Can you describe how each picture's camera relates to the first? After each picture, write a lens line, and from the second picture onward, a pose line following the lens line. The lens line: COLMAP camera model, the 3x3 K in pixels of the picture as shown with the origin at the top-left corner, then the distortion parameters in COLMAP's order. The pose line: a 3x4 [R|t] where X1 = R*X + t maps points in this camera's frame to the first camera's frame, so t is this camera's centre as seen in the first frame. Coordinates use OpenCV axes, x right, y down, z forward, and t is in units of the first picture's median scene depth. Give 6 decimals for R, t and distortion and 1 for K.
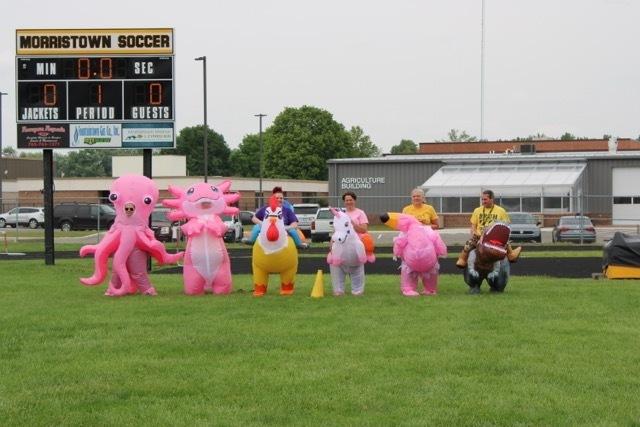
lens RADIAL K [[1573.6, 0, 320.0], [0, 1573.6, 213.5], [0, 0, 1]] dist [0.064186, 0.434750]
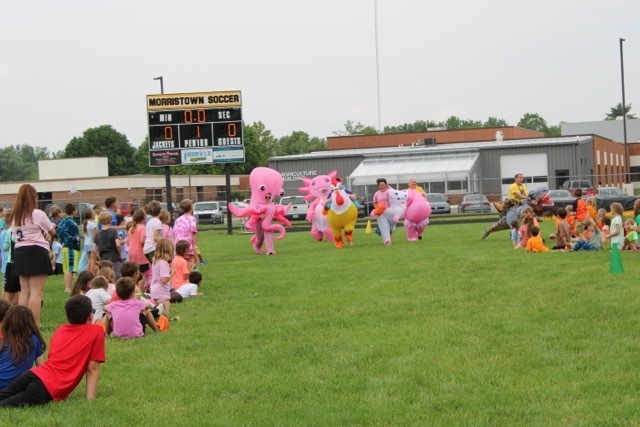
lens RADIAL K [[1982.6, 0, 320.0], [0, 1982.6, 213.5], [0, 0, 1]] dist [0.020988, 0.085616]
pose [[0.994680, -0.044992, 0.092665, -0.209954], [0.044826, 0.998987, 0.003872, 0.008993], [-0.092745, 0.000302, 0.995690, -1.109569]]
